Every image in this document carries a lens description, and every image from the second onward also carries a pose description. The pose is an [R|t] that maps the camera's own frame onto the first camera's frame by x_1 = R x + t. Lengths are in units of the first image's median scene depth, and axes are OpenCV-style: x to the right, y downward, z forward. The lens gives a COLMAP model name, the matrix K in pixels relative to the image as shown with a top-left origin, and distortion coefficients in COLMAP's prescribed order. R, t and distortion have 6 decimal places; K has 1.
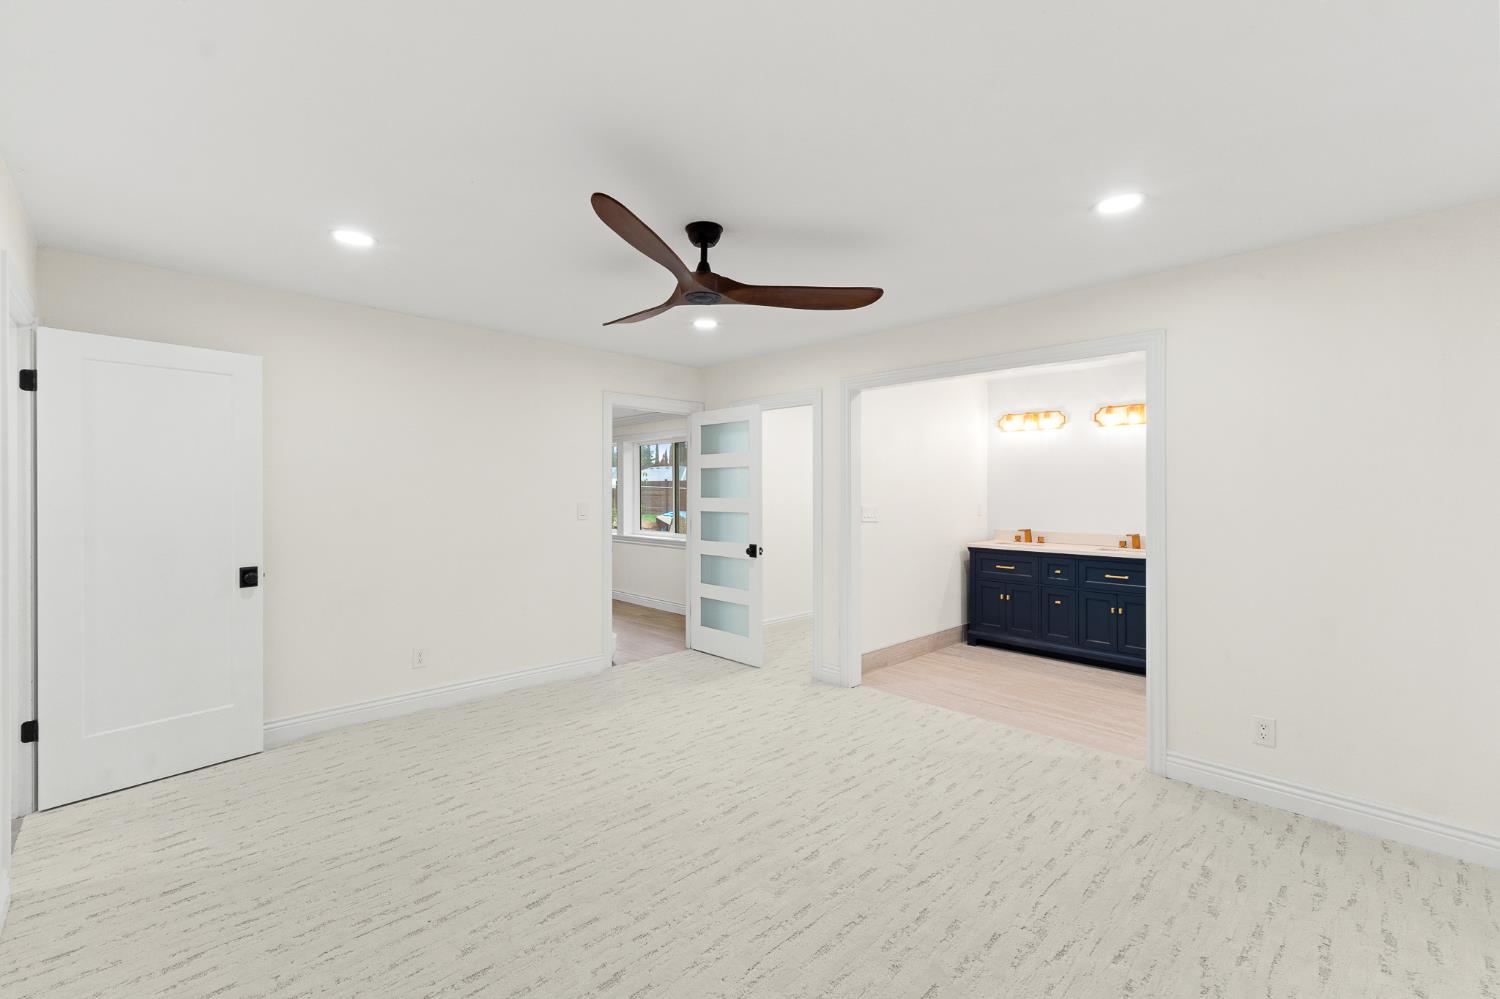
lens RADIAL K [[642.1, 0, 750.5], [0, 642.1, 494.1], [0, 0, 1]] dist [0.010888, -0.000868]
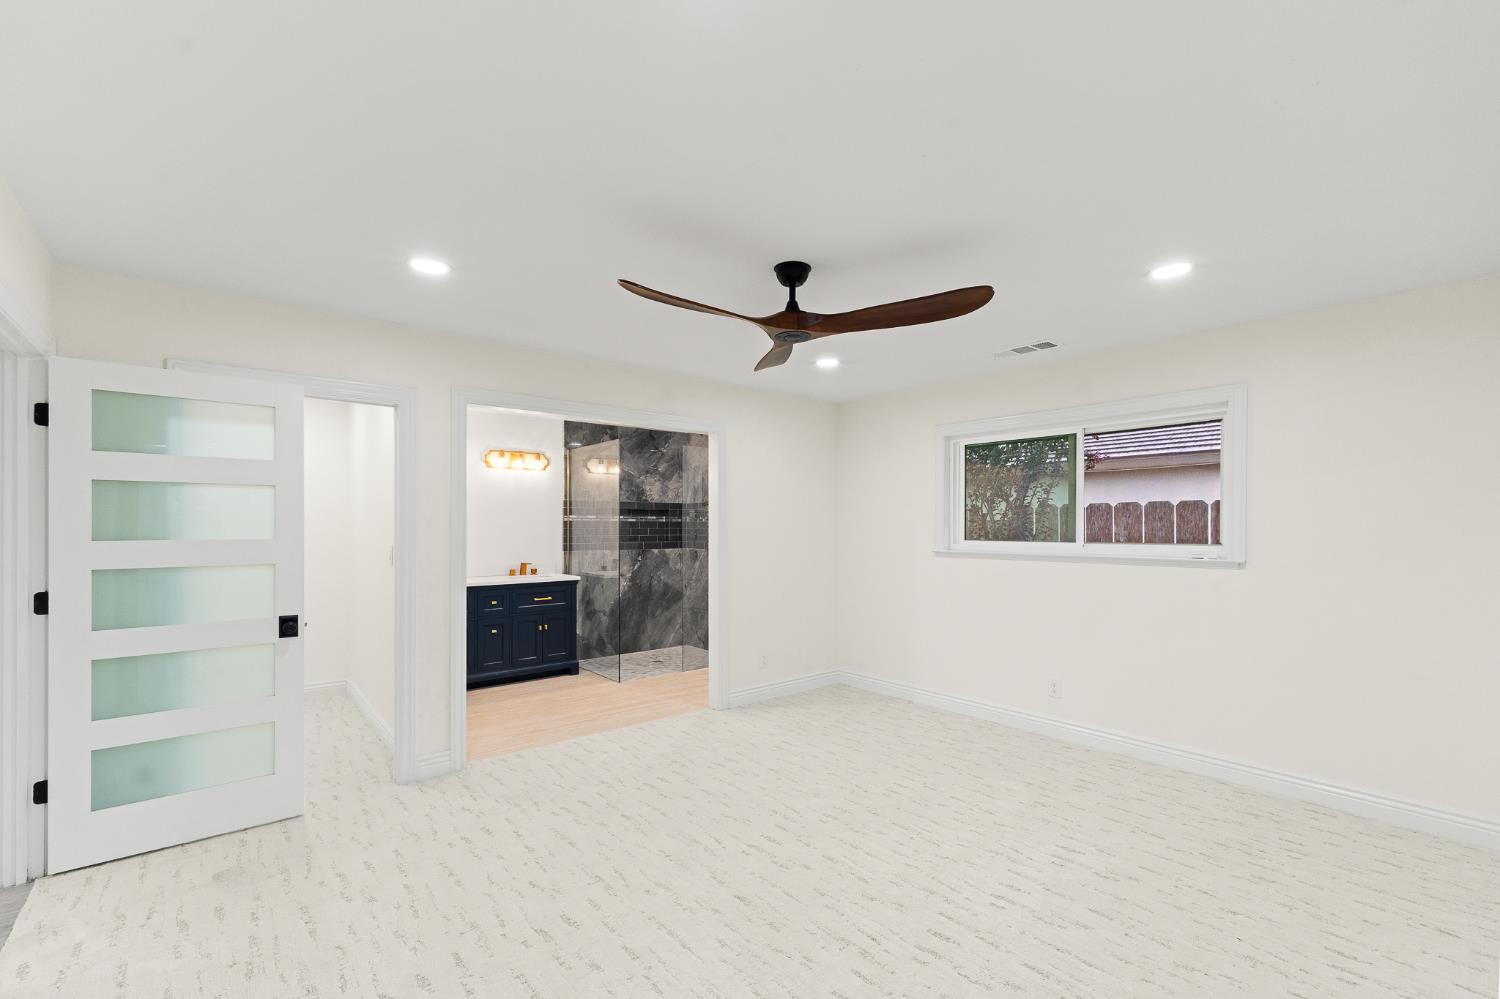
lens RADIAL K [[642.1, 0, 755.1], [0, 642.1, 535.9], [0, 0, 1]] dist [0.010888, -0.000868]
pose [[0.081900, -0.016490, 0.996504, -0.581994], [0.006825, 0.999849, 0.015985, -0.003142], [-0.996617, 0.005492, 0.082000, 0.528765]]
